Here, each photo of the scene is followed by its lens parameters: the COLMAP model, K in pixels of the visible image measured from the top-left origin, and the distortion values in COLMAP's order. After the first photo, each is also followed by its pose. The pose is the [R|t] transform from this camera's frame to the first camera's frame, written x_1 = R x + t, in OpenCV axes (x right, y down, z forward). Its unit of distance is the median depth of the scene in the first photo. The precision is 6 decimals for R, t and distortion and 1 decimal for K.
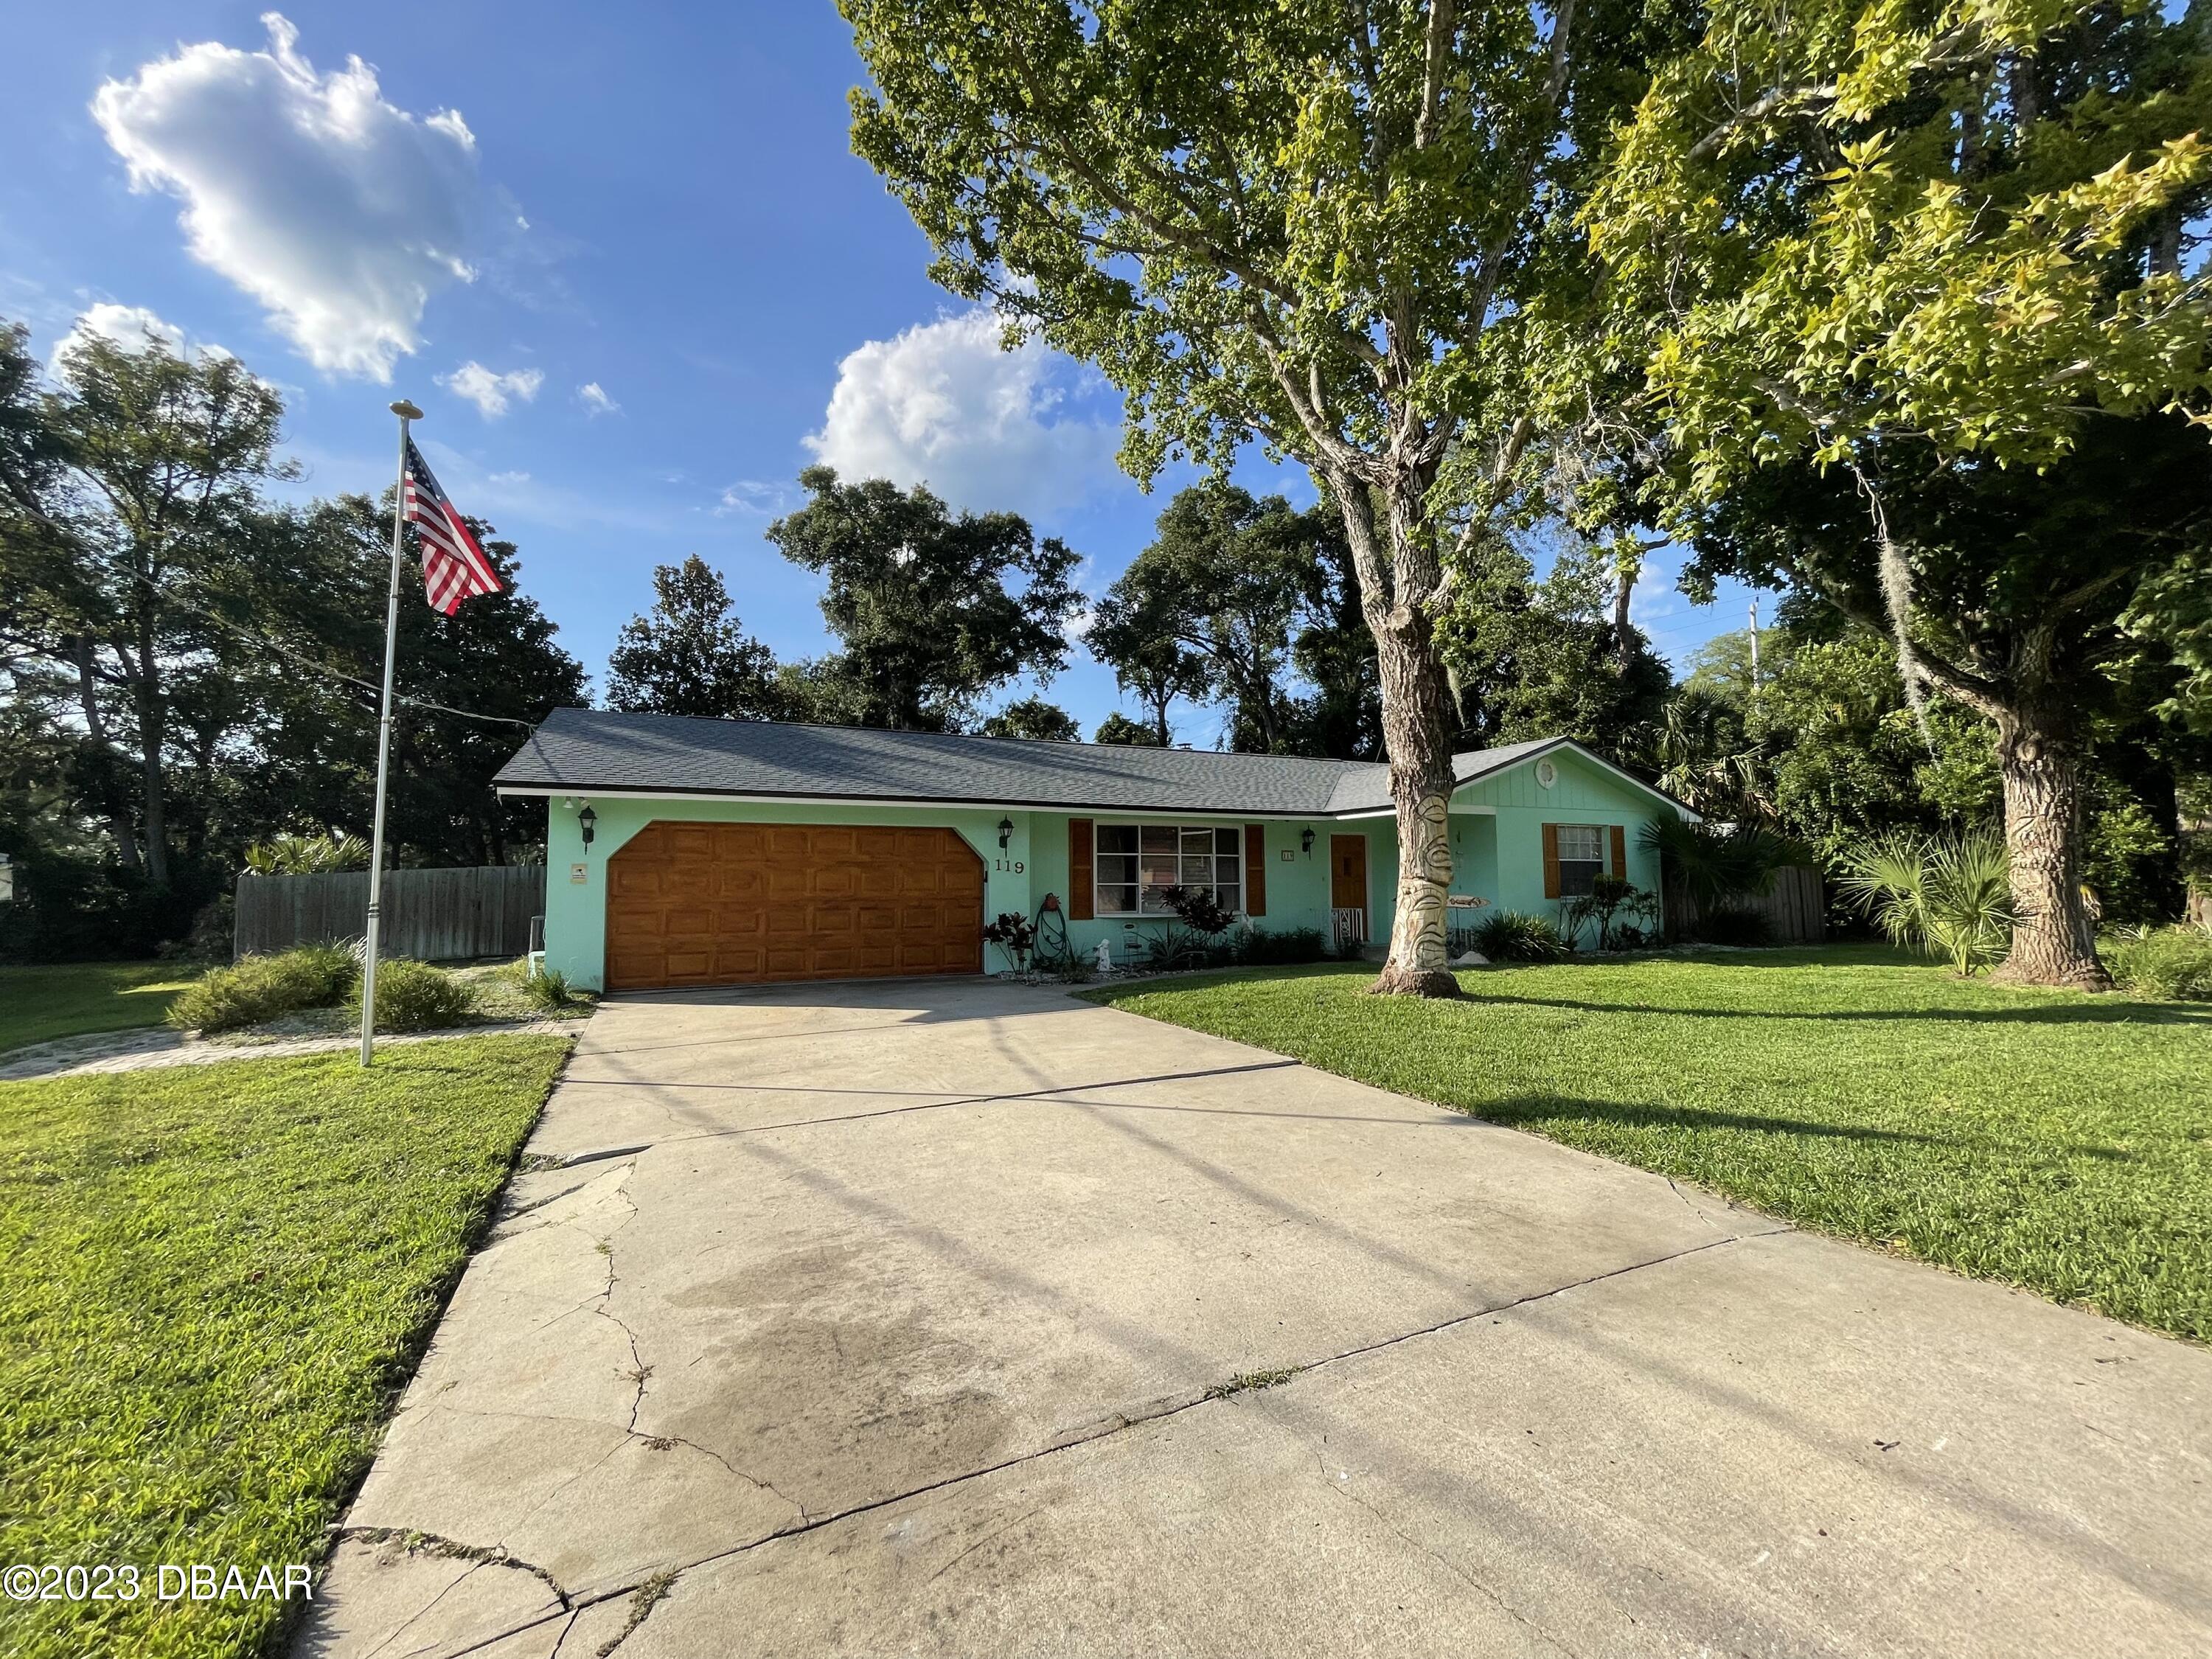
lens RADIAL K [[897.0, 0, 1106.0], [0, 897.0, 829.5], [0, 0, 1]] dist [0.000234, -0.000120]
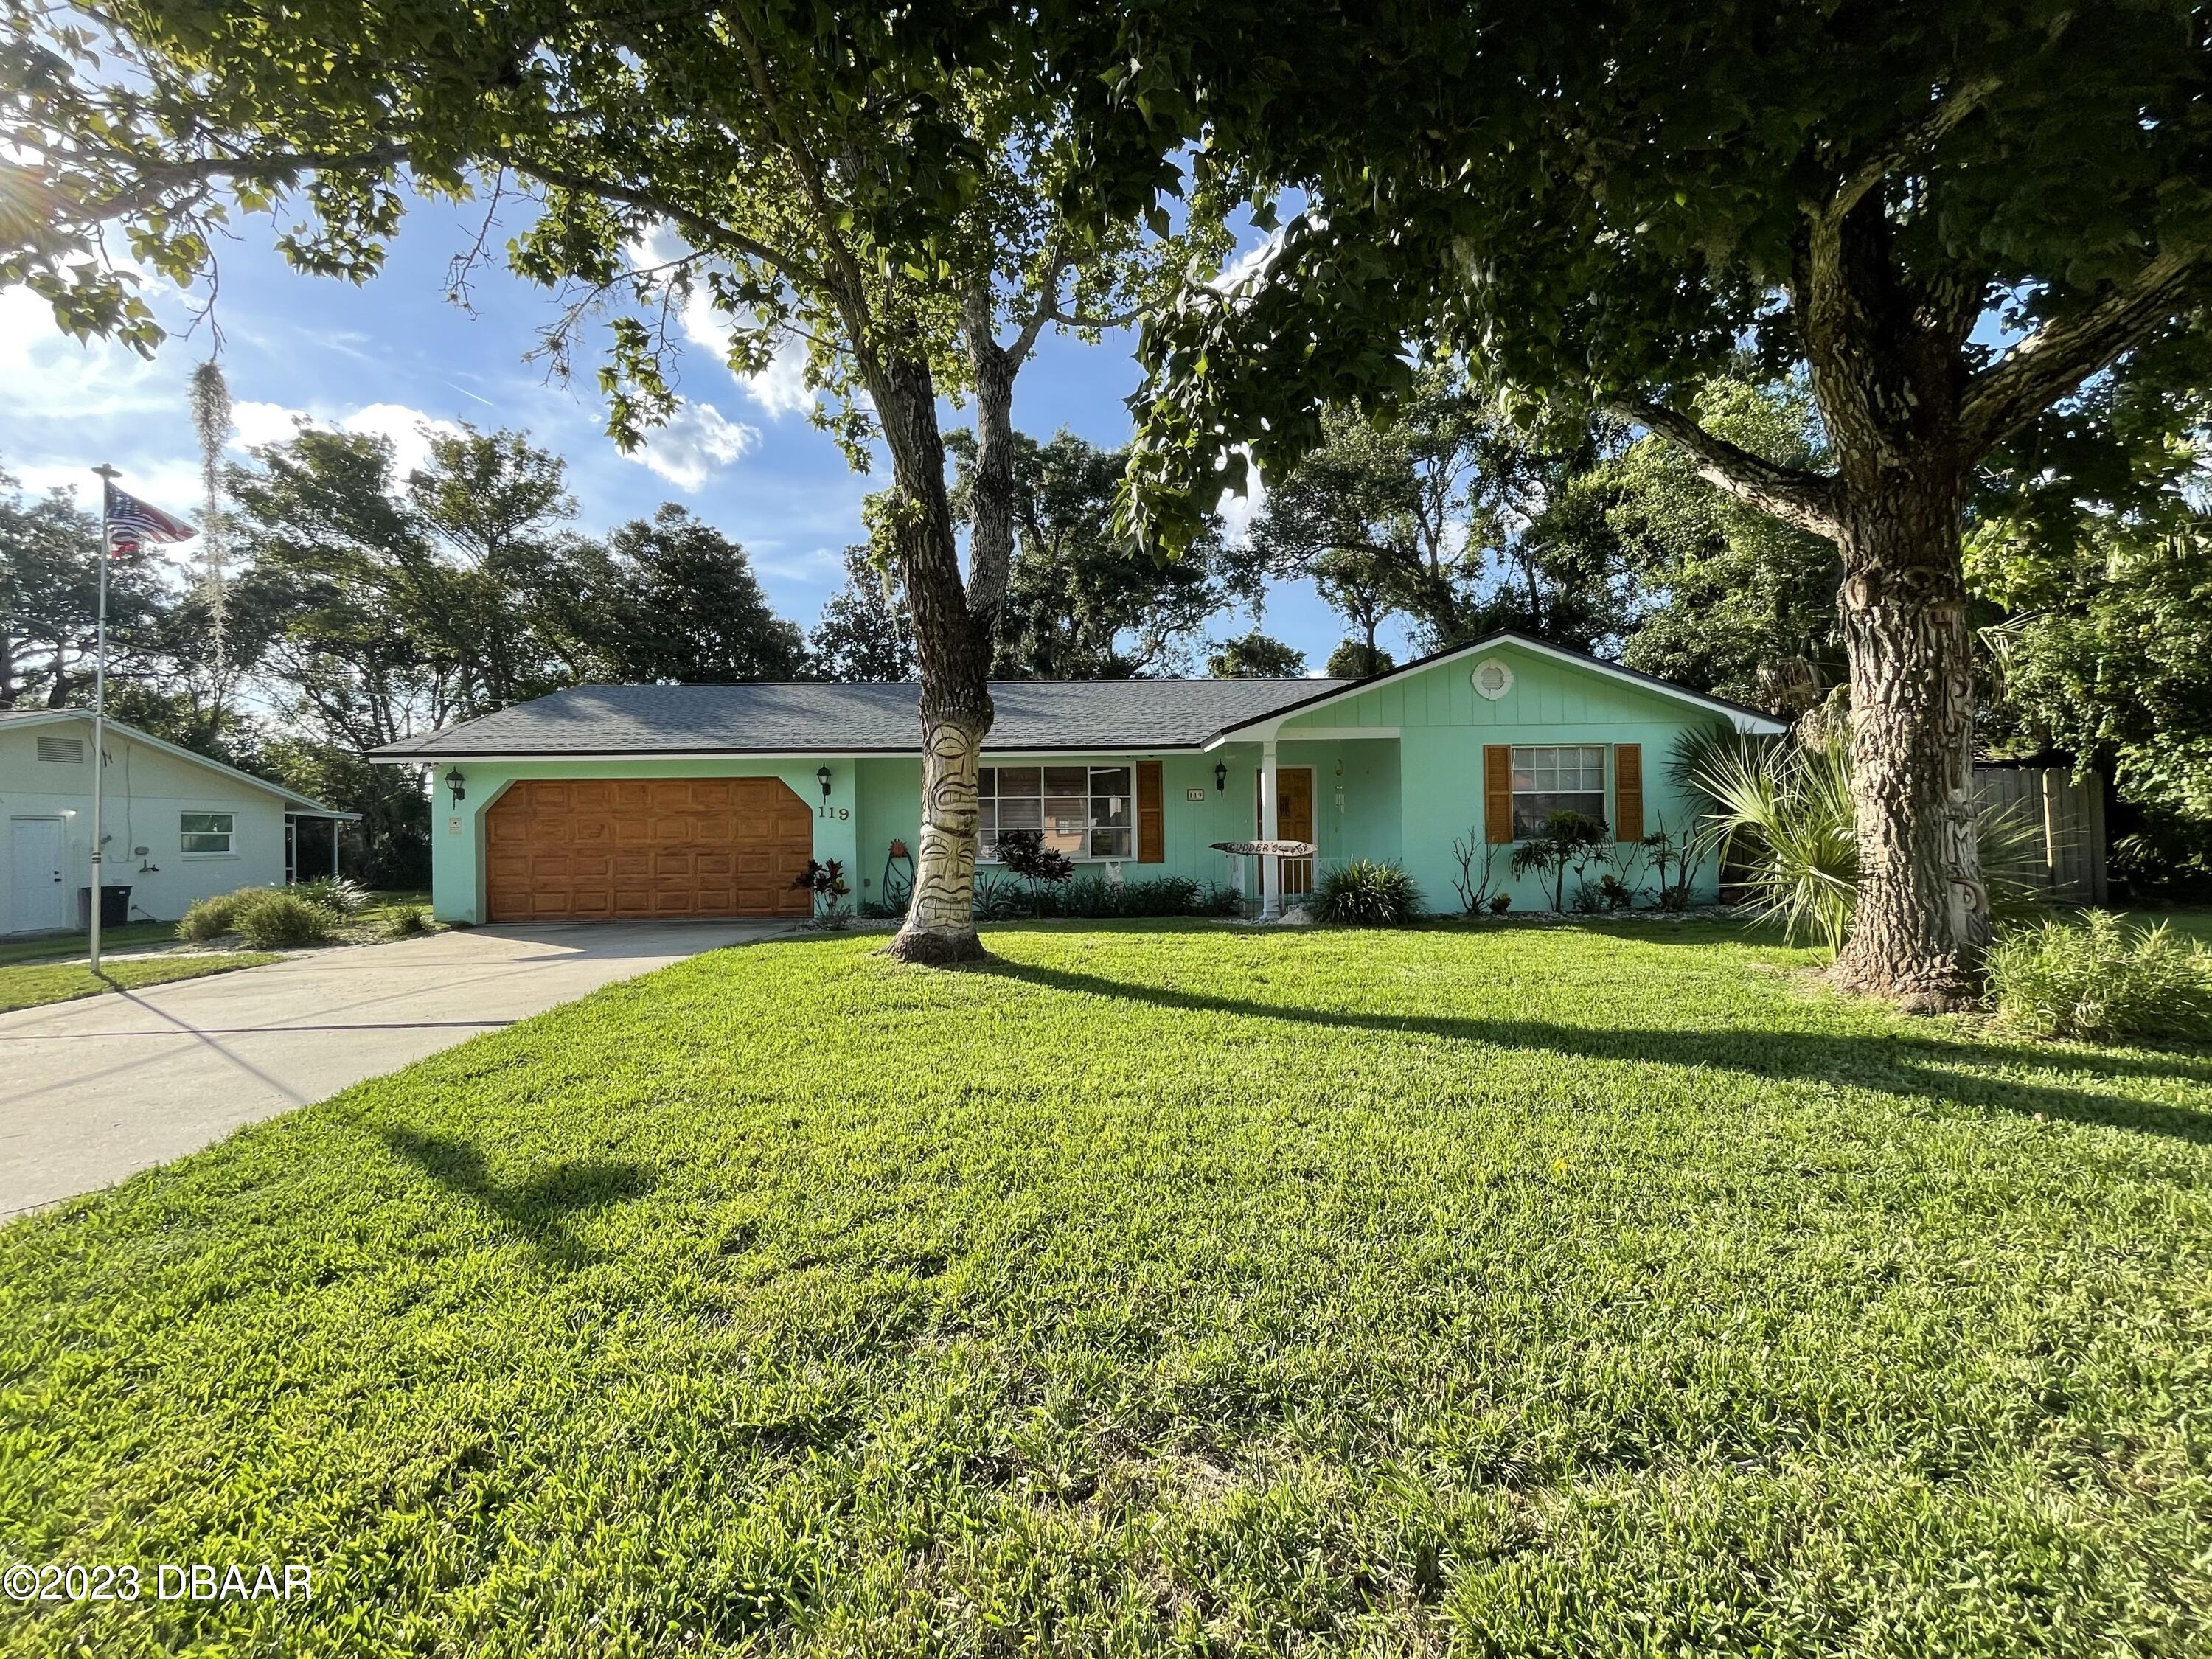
lens RADIAL K [[897.0, 0, 1106.0], [0, 897.0, 829.5], [0, 0, 1]] dist [0.000234, -0.000120]
pose [[0.913602, -0.006705, -0.406555, 0.497363], [0.033145, 0.997765, 0.058027, 0.009225], [0.405257, -0.066489, 0.911782, 0.161513]]
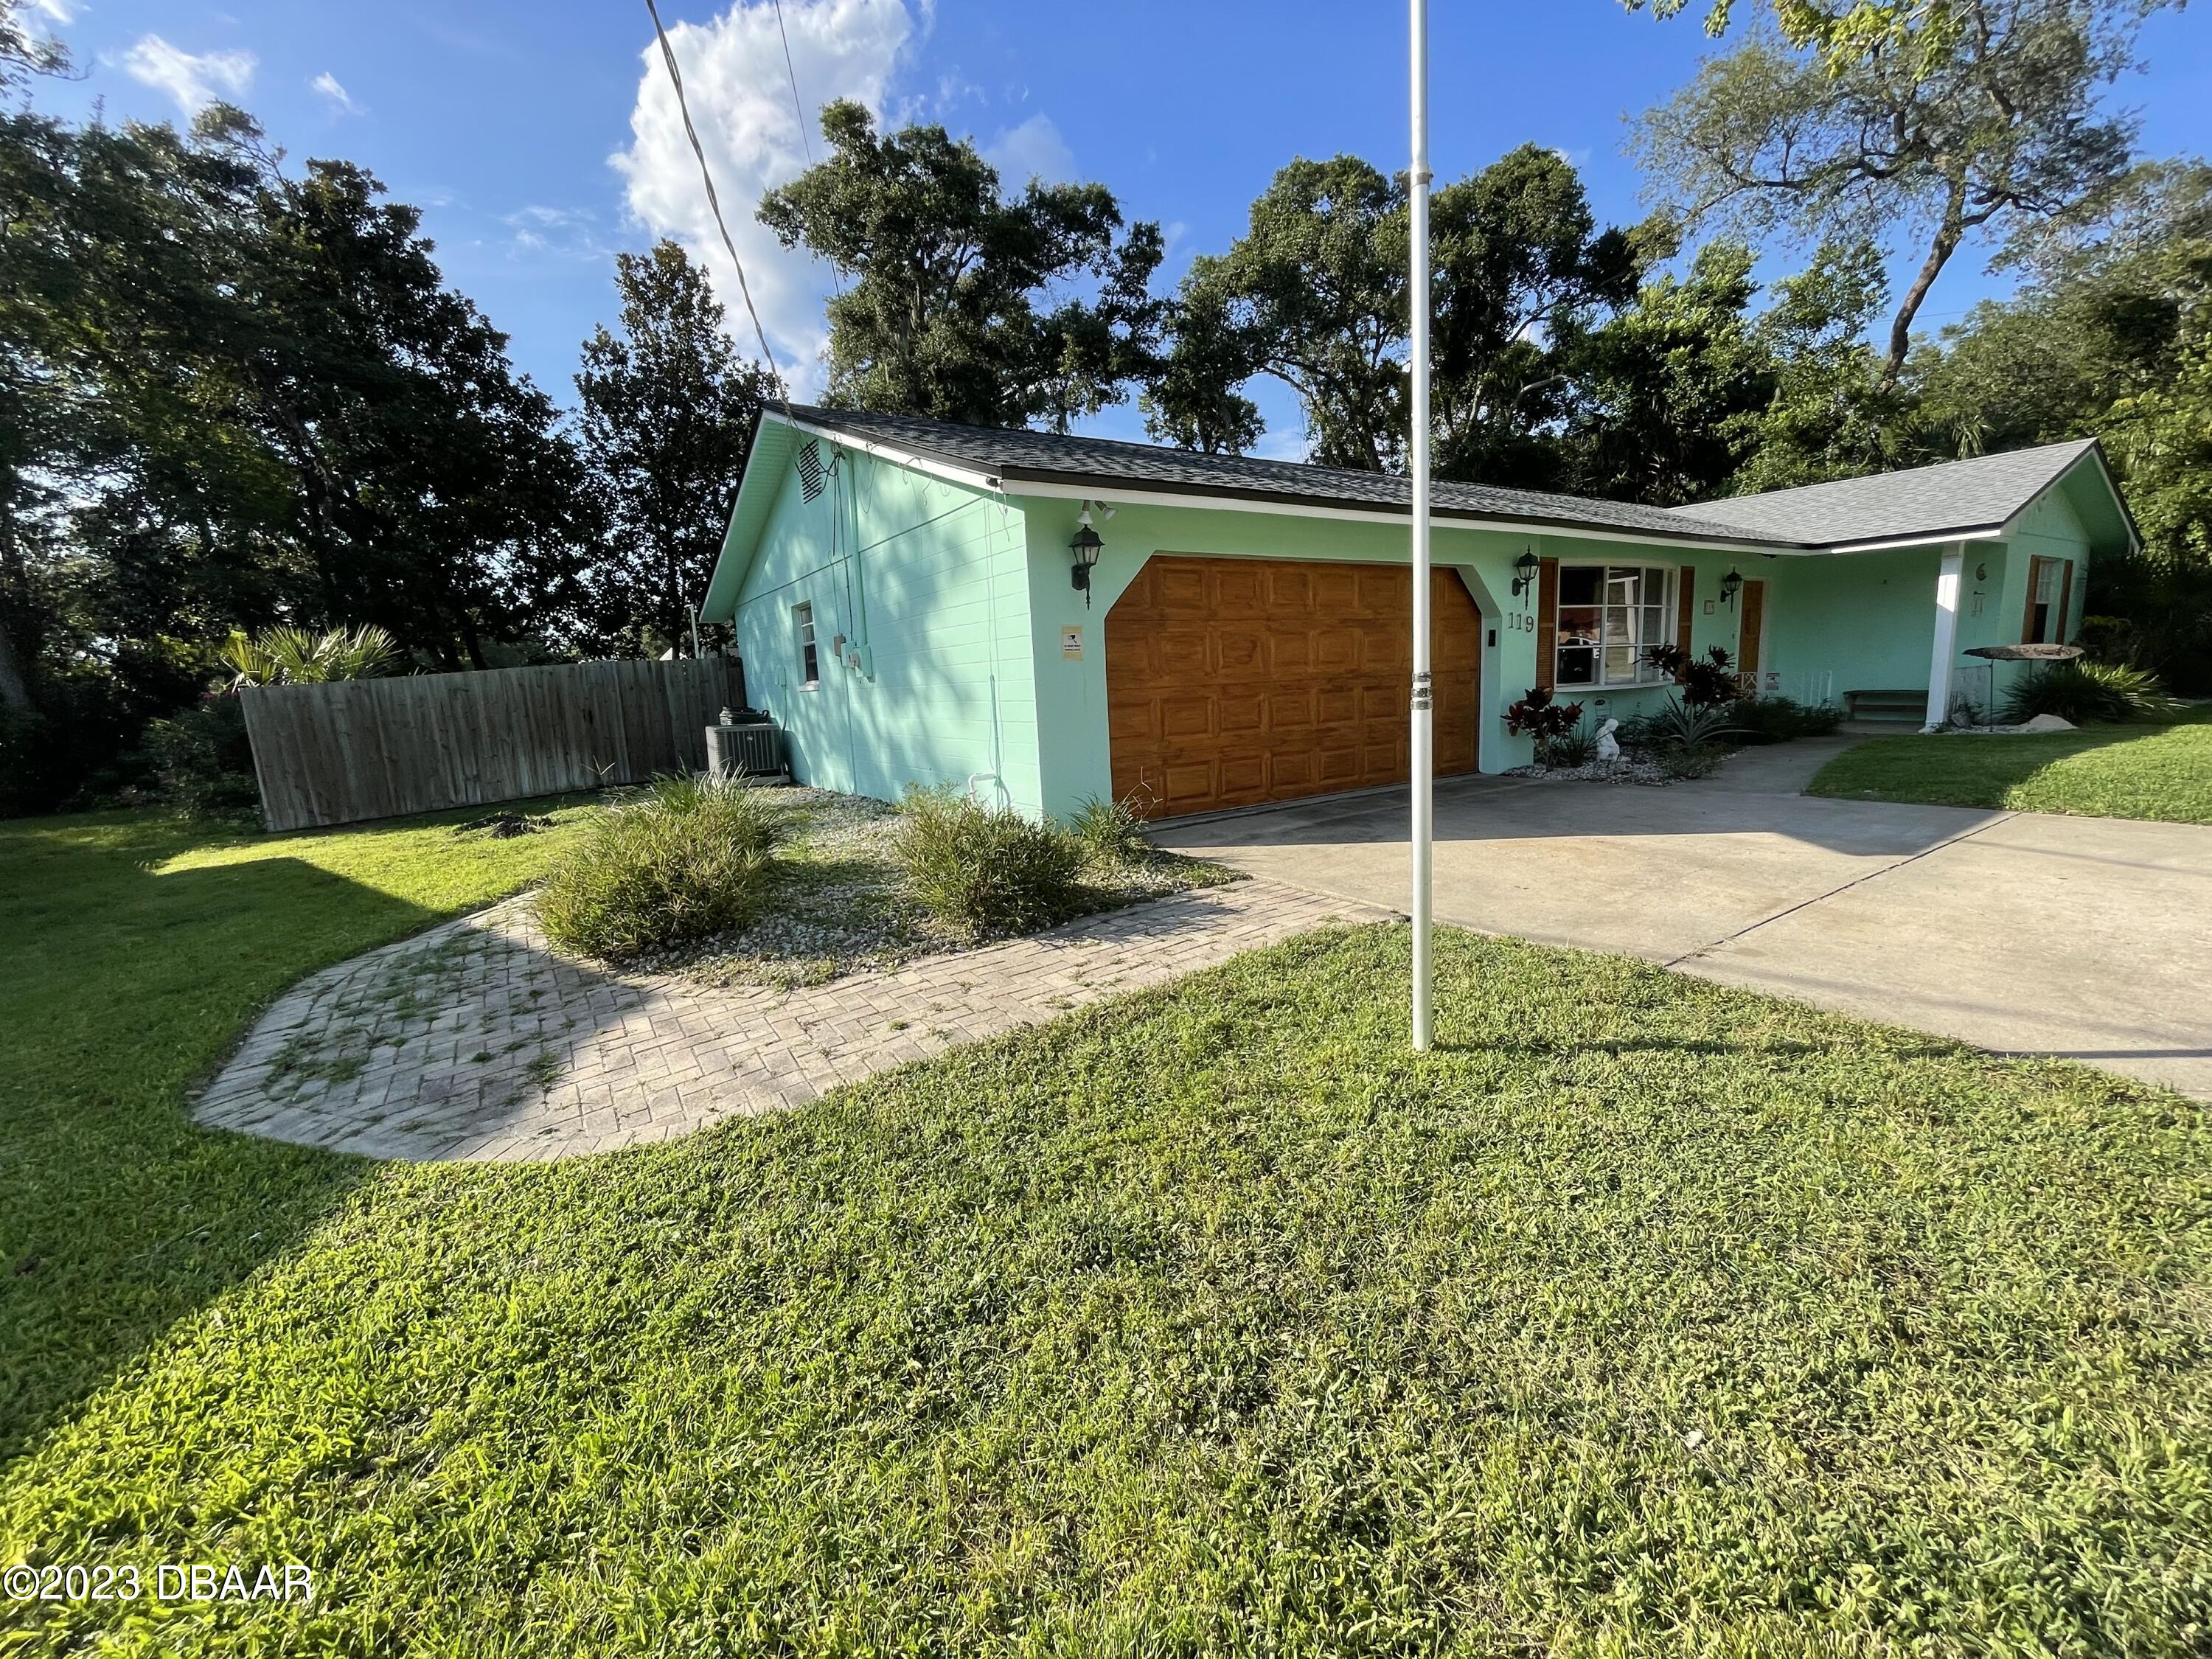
lens RADIAL K [[897.0, 0, 1106.0], [0, 897.0, 829.5], [0, 0, 1]] dist [0.000234, -0.000120]
pose [[0.990964, -0.058906, 0.120504, -0.449295], [0.030177, 0.973283, 0.227616, 0.024679], [-0.130693, -0.221922, 0.966266, 0.259948]]
